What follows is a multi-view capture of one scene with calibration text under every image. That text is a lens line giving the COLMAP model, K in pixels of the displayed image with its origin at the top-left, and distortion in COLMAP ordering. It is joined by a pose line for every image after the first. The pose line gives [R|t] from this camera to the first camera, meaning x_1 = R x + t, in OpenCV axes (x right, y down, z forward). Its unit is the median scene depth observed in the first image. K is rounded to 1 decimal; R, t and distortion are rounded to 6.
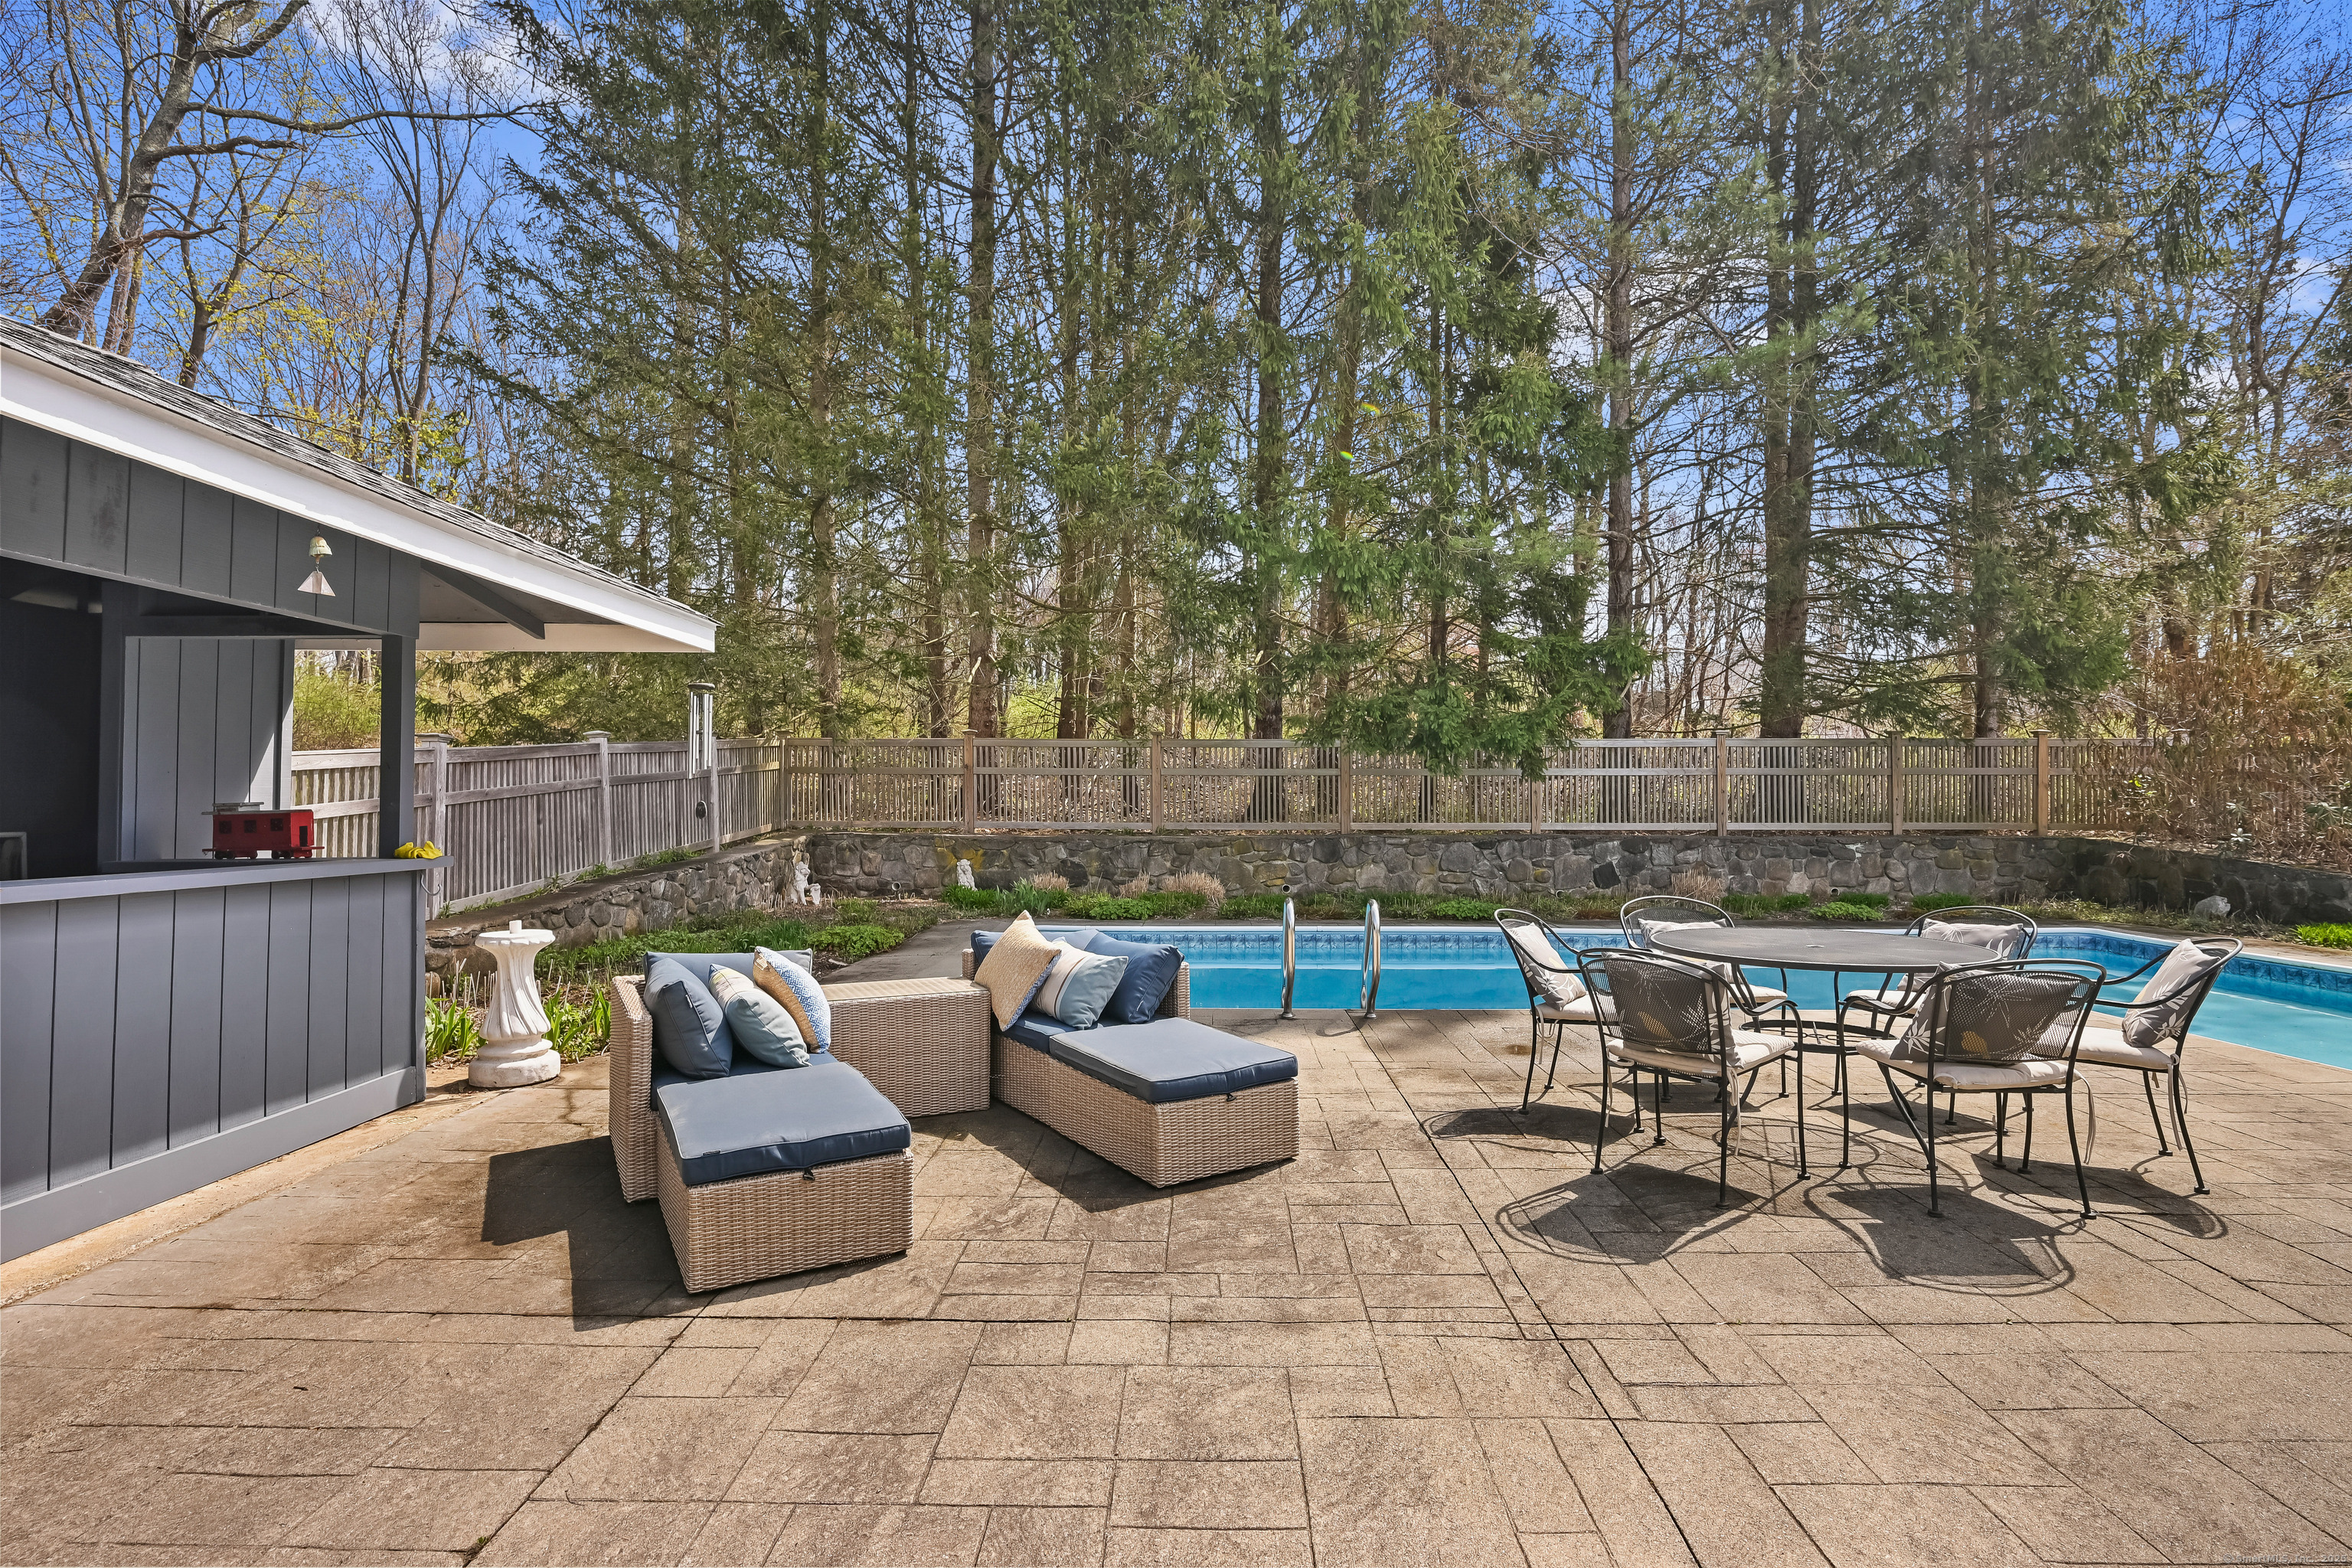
lens RADIAL K [[1191.0, 0, 1176.0], [0, 1191.0, 784.0], [0, 0, 1]] dist [0.001818, 0.000411]
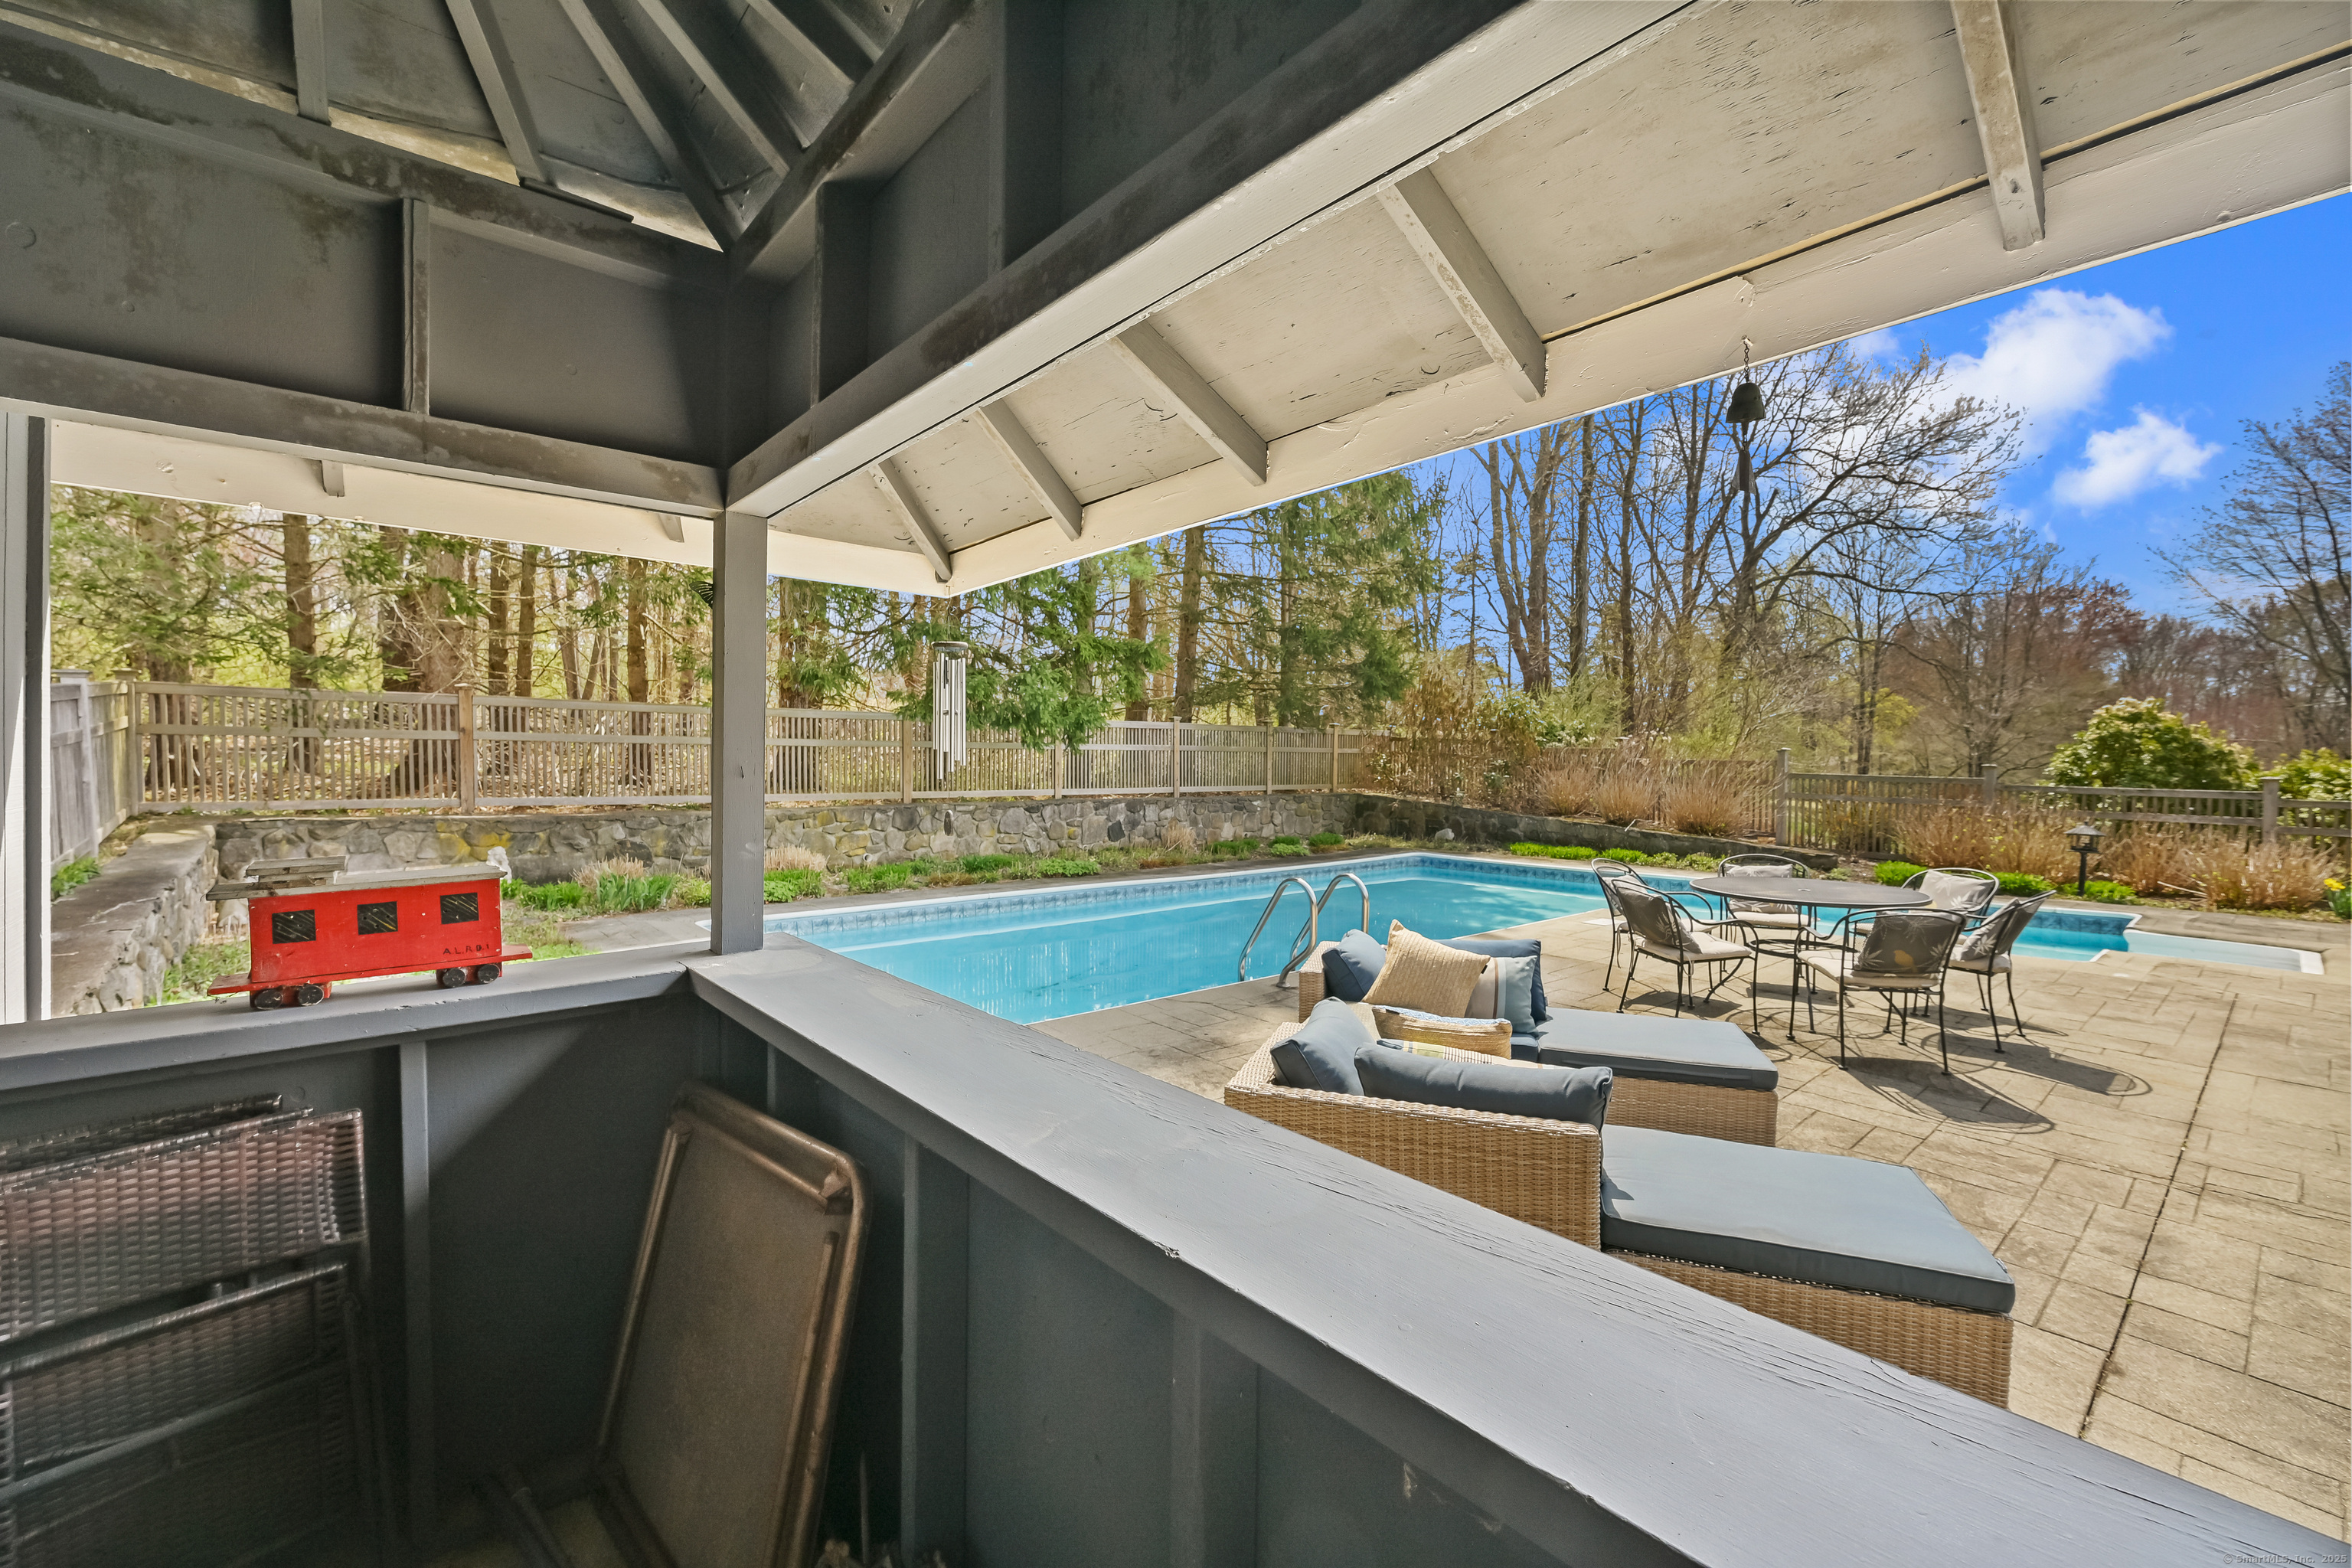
lens RADIAL K [[989.2, 0, 1176.0], [0, 989.2, 784.0], [0, 0, 1]] dist [0.001266, 0.000247]
pose [[0.741862, -0.012525, 0.670436, -0.336522], [-0.014840, 0.999274, 0.035088, -0.011119], [-0.670388, -0.035980, 0.741138, 0.232195]]
